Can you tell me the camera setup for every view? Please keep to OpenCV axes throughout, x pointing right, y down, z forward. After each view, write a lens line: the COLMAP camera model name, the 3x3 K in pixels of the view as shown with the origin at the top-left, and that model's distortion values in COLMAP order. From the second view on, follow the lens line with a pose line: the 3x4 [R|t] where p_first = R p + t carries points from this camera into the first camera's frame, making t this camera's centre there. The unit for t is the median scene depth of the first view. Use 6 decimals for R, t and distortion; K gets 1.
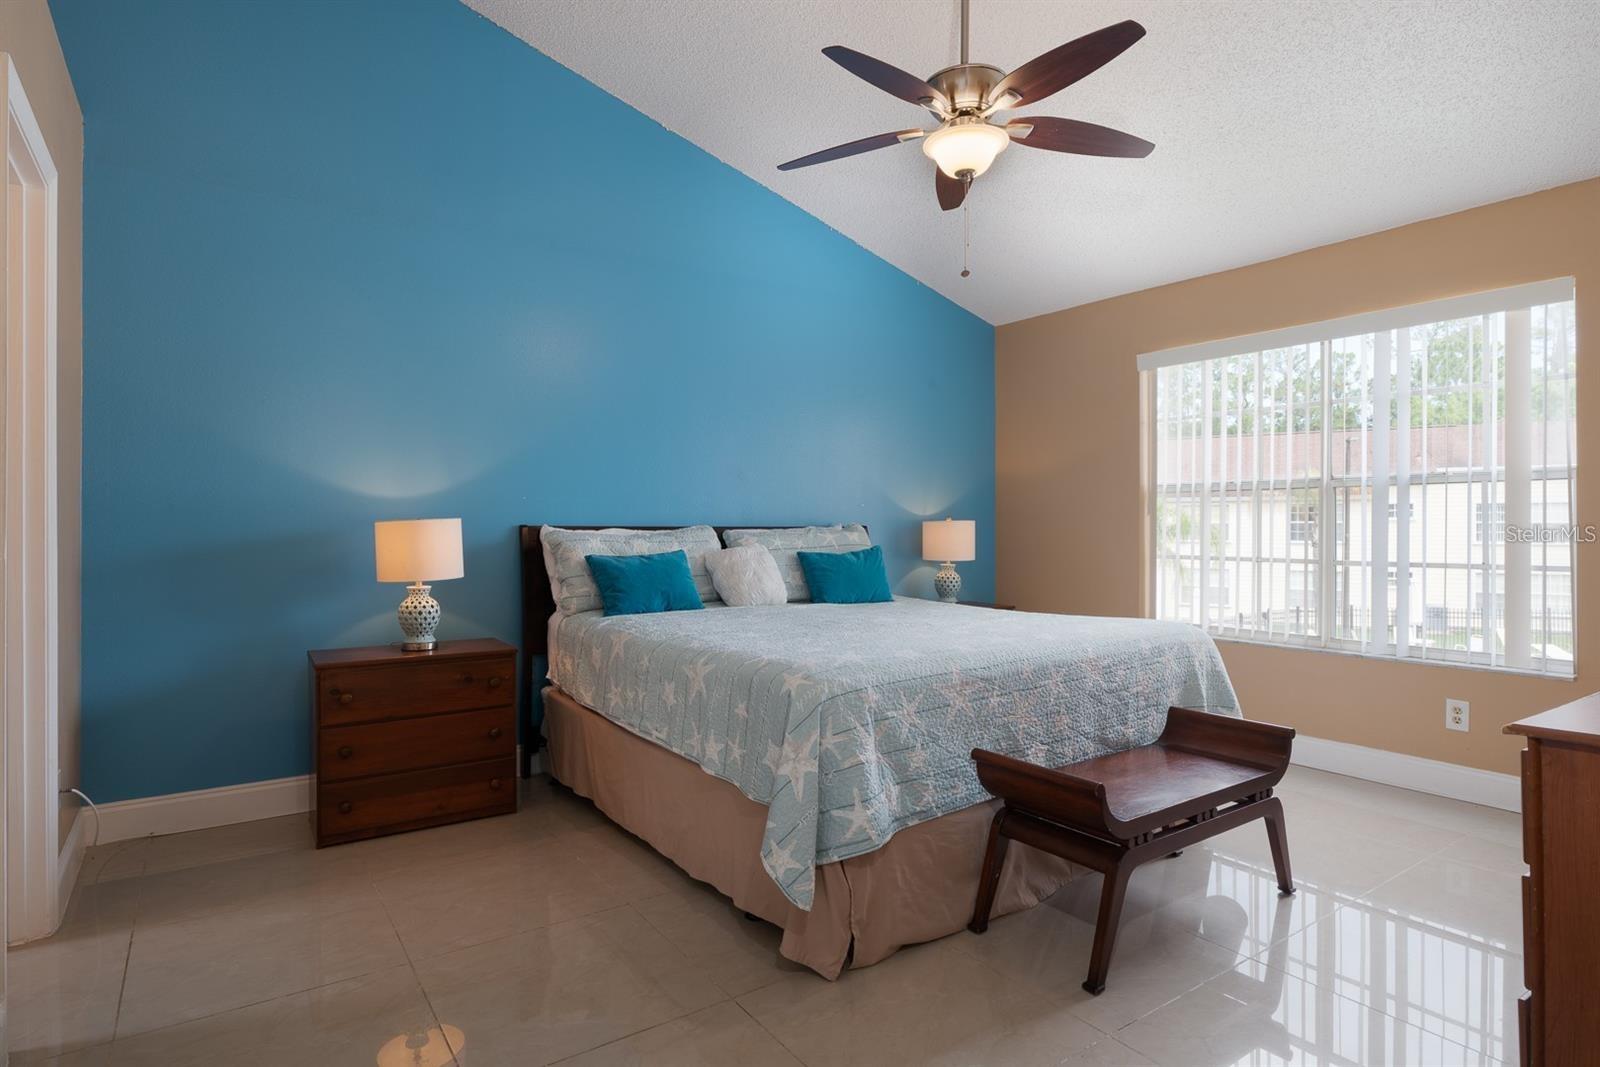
lens RADIAL K [[853.5, 0, 797.0], [0, 853.5, 525.9], [0, 0, 1]] dist [-0.002820, 0.001815]
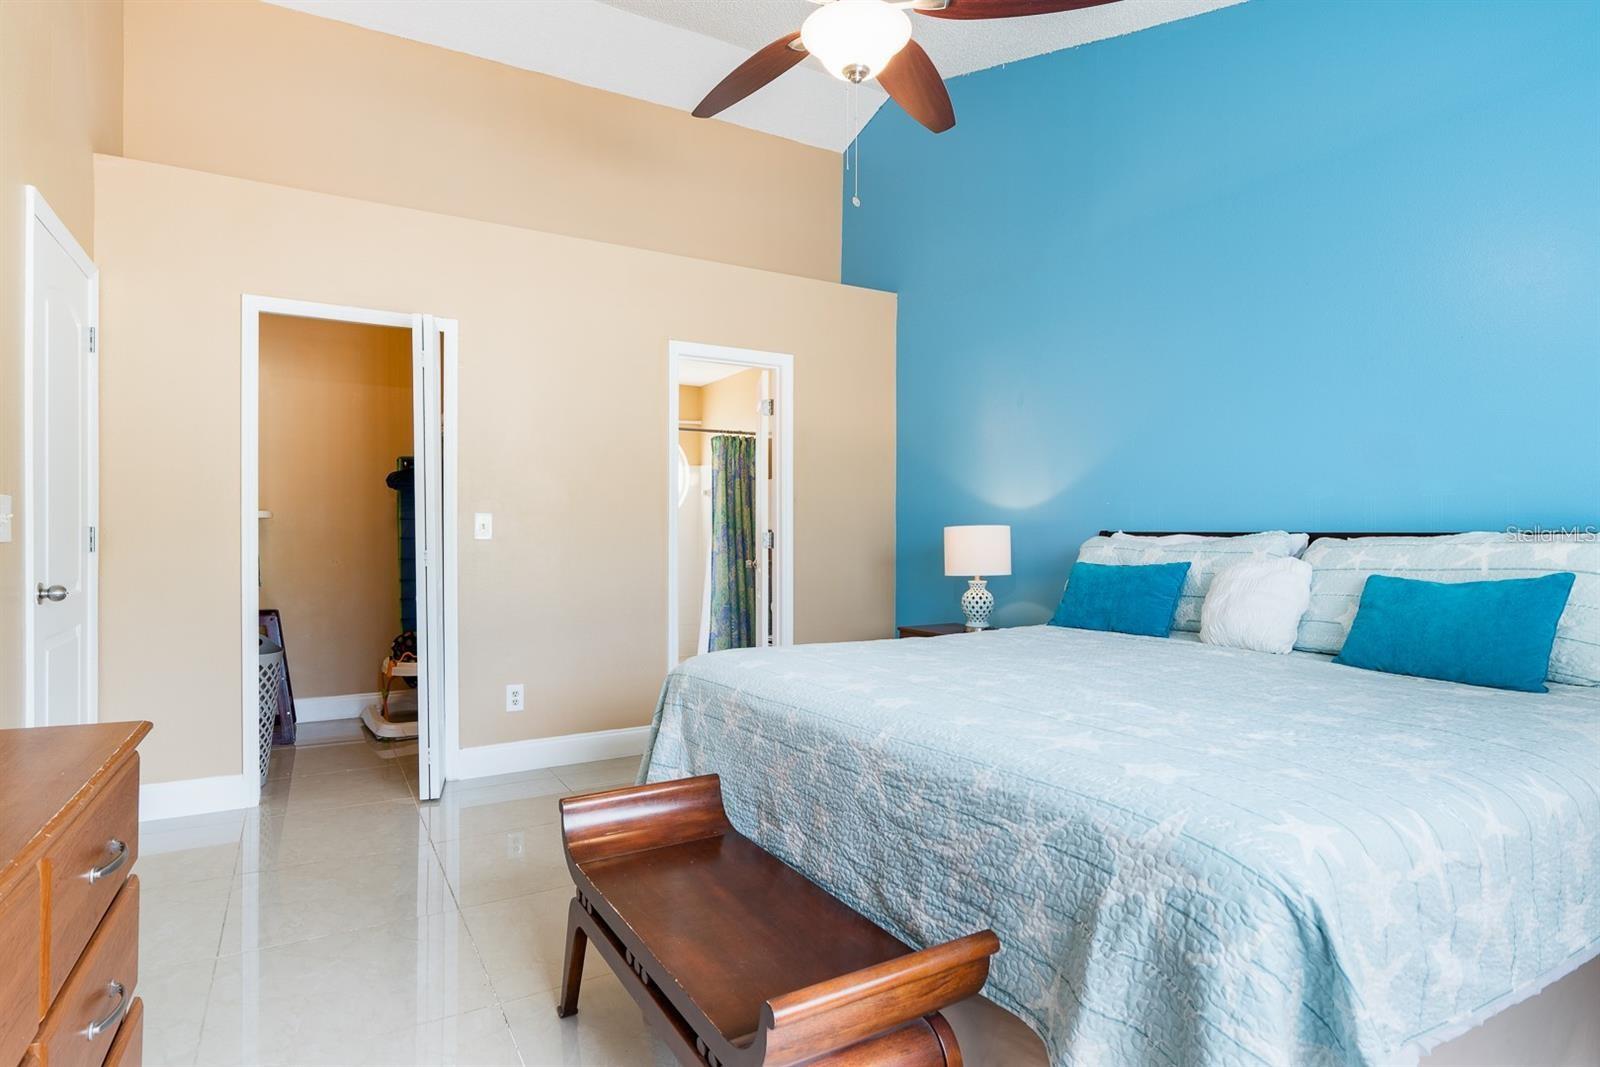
lens RADIAL K [[853.5, 0, 797.0], [0, 853.5, 536.0], [0, 0, 1]] dist [-0.002820, 0.001815]
pose [[-0.081274, 0.004173, -0.996683, 0.912343], [-0.001760, 0.999989, 0.004331, 0.001688], [0.996690, 0.002106, -0.081266, 0.952693]]
